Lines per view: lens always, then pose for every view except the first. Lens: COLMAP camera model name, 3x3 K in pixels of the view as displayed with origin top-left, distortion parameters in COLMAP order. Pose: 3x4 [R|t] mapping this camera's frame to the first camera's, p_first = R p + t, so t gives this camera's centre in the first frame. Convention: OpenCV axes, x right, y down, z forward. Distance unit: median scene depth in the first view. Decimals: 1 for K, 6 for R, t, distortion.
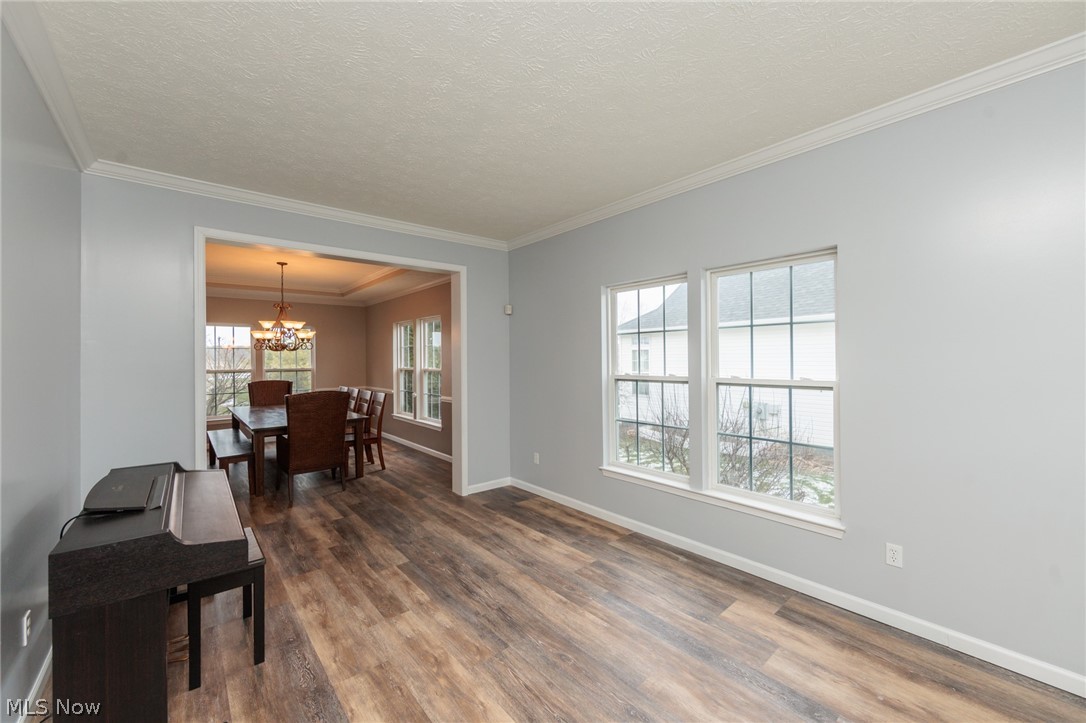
lens RADIAL K [[422.9, 0, 541.9], [0, 422.9, 360.3], [0, 0, 1]] dist [-0.004841, -0.000033]
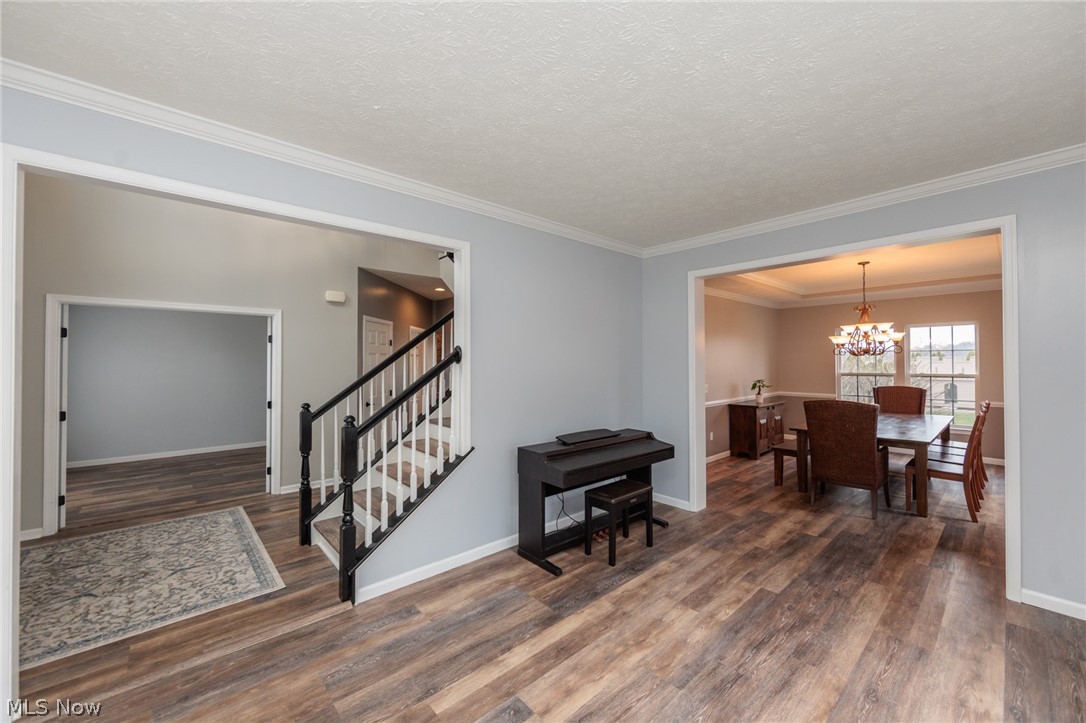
lens RADIAL K [[422.9, 0, 541.3], [0, 422.9, 358.4], [0, 0, 1]] dist [-0.004841, -0.000033]
pose [[0.017924, 0.002997, -0.999835, 0.613825], [-0.003358, 0.999990, 0.002937, -0.029588], [0.999834, 0.003305, 0.017934, 0.506588]]
